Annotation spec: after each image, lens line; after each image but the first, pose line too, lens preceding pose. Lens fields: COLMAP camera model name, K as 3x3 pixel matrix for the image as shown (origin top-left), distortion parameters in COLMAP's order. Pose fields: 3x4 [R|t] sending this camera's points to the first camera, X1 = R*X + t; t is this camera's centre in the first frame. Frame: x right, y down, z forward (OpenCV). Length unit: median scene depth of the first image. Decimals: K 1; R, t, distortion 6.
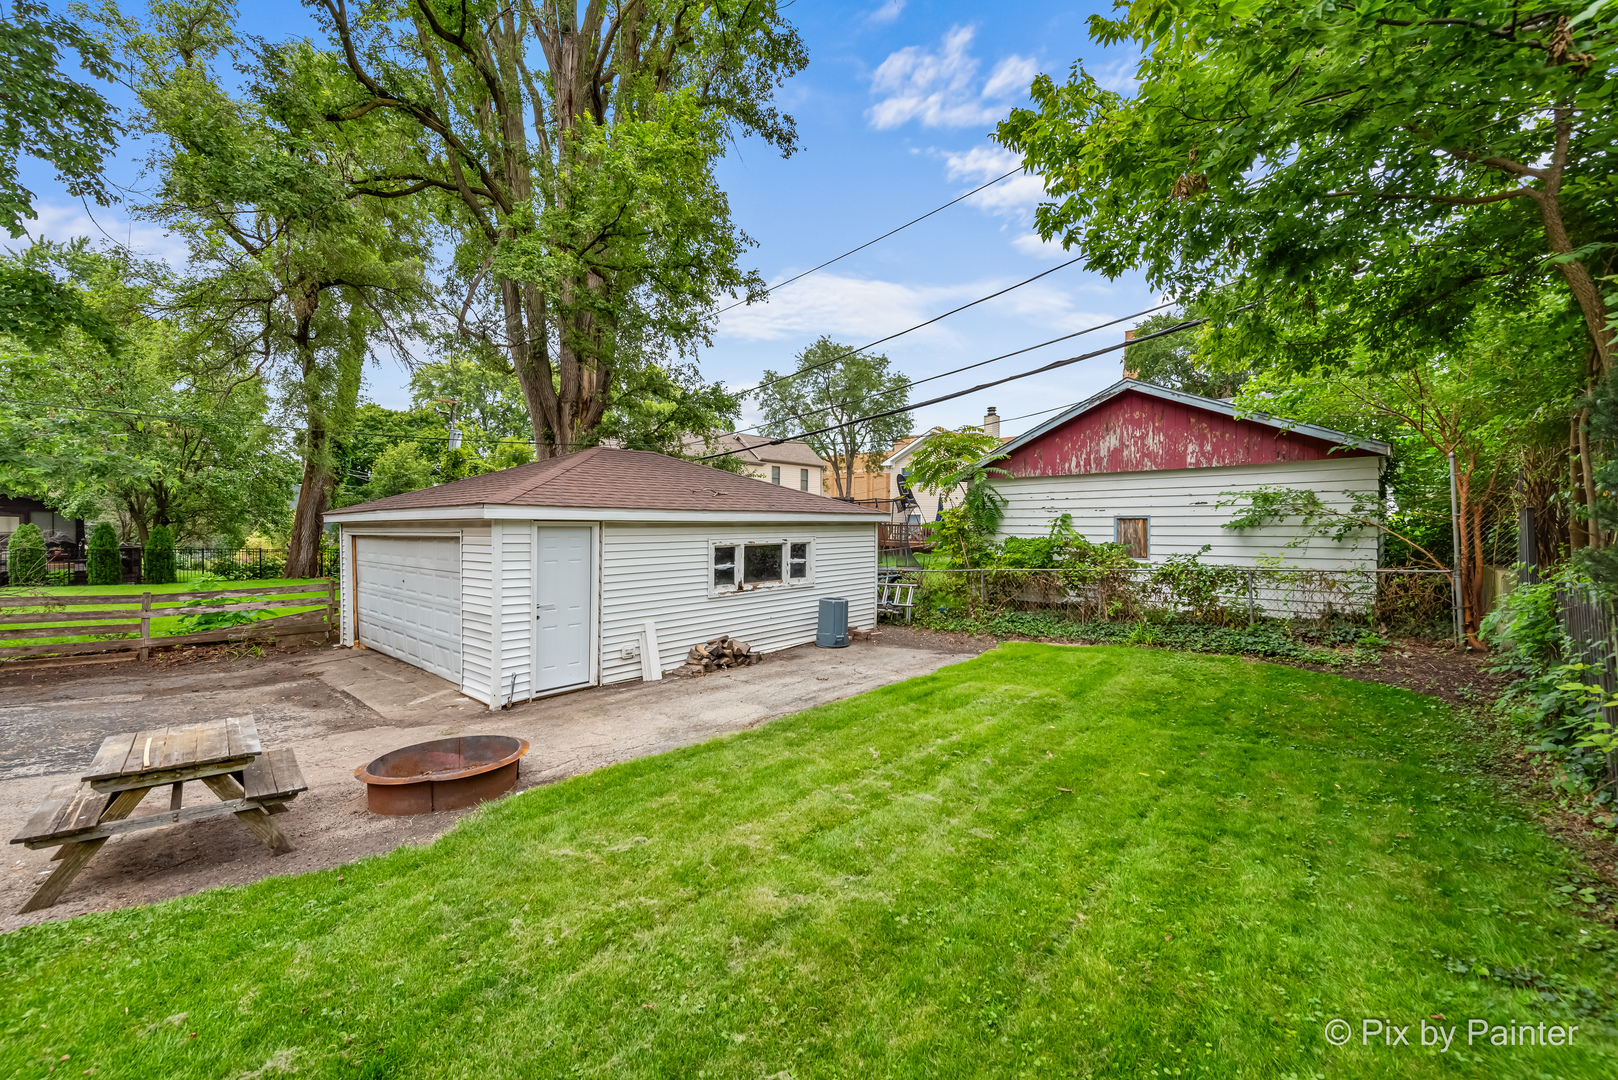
lens RADIAL K [[646.2, 0, 812.9], [0, 646.2, 526.5], [0, 0, 1]] dist [0.013821, -0.001675]
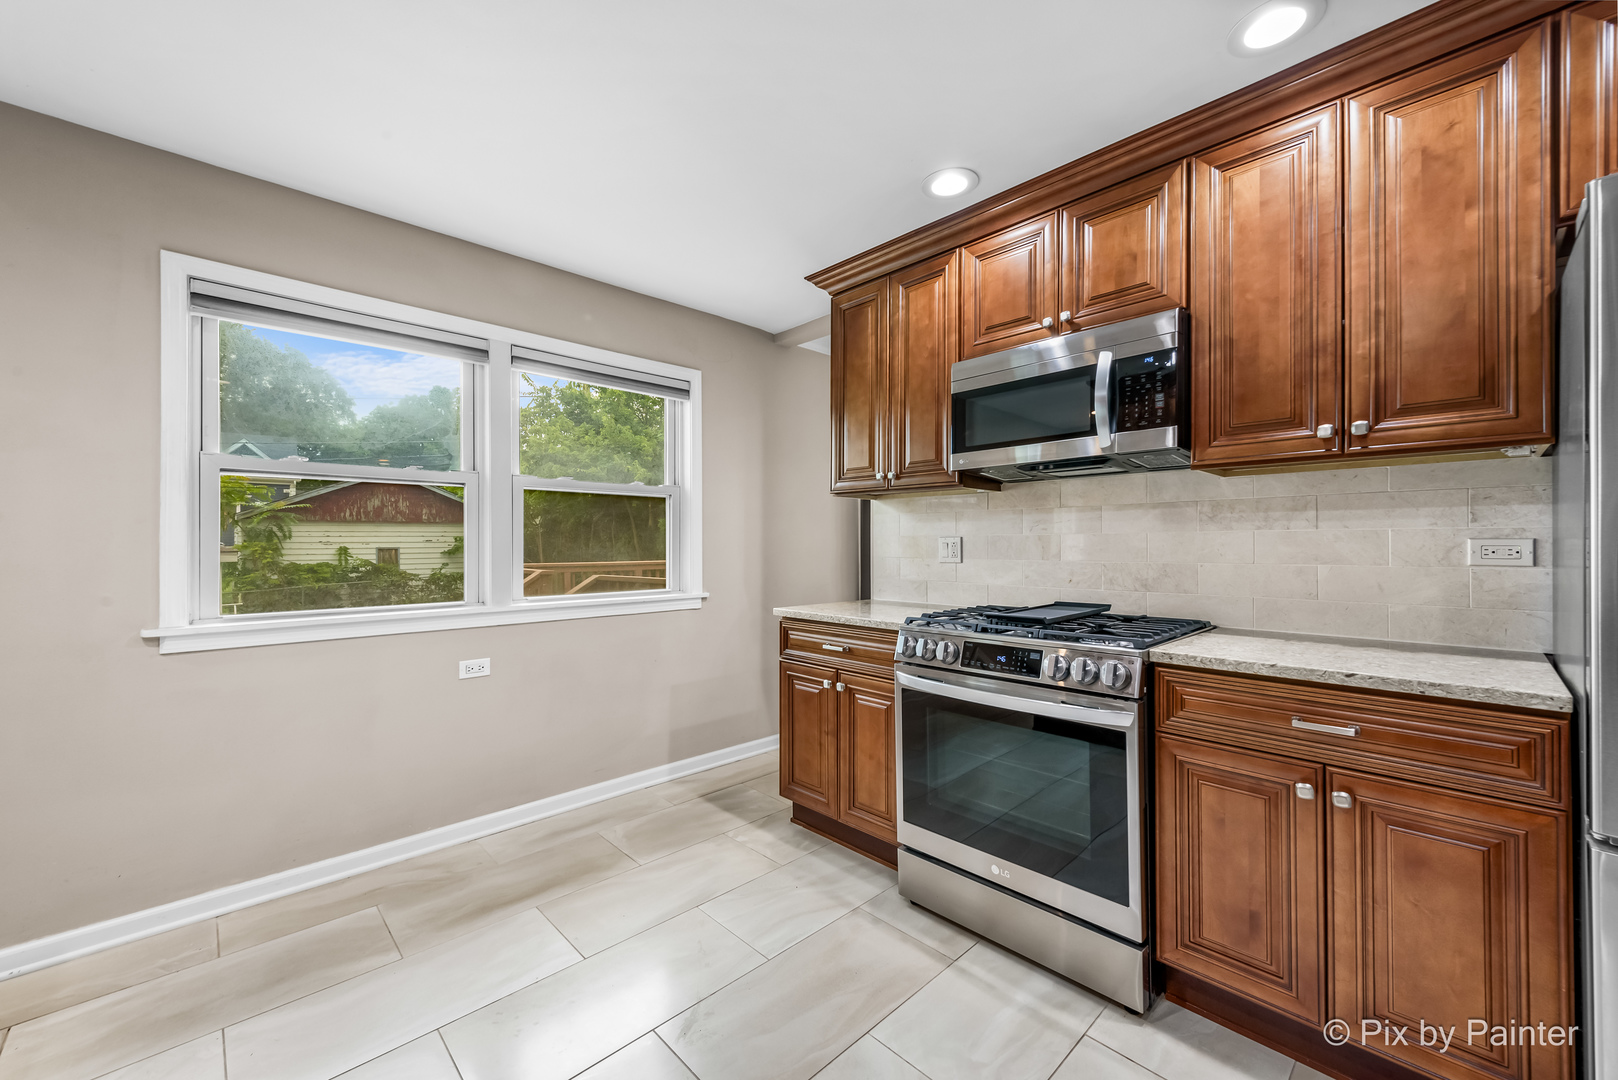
lens RADIAL K [[646.2, 0, 820.2], [0, 646.2, 542.4], [0, 0, 1]] dist [0.013821, -0.001675]
pose [[0.082802, -0.003501, 0.996560, -1.256419], [0.002302, 0.999992, 0.003322, -0.037260], [-0.996563, 0.002019, 0.082809, -0.297893]]
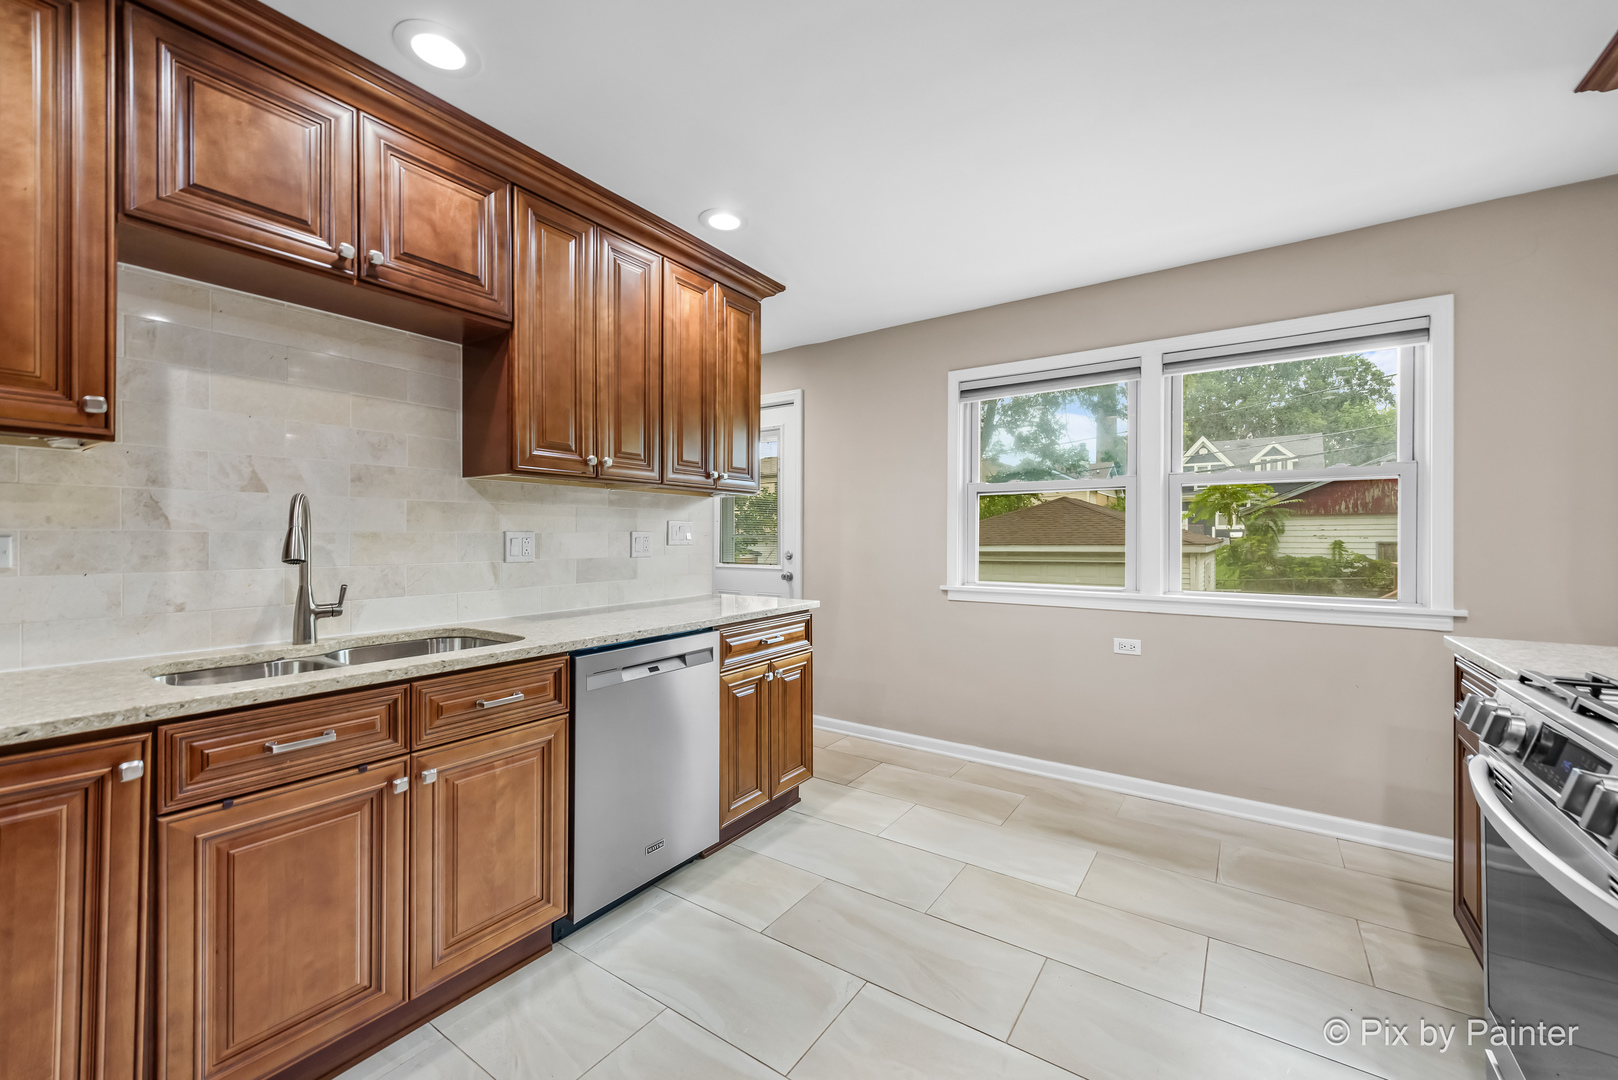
lens RADIAL K [[646.2, 0, 800.6], [0, 646.2, 539.9], [0, 0, 1]] dist [0.013821, -0.001675]
pose [[0.994840, -0.003078, 0.101407, -1.183008], [0.002552, 0.999983, 0.005311, -0.037421], [-0.101422, -0.005025, 0.994831, -0.431925]]
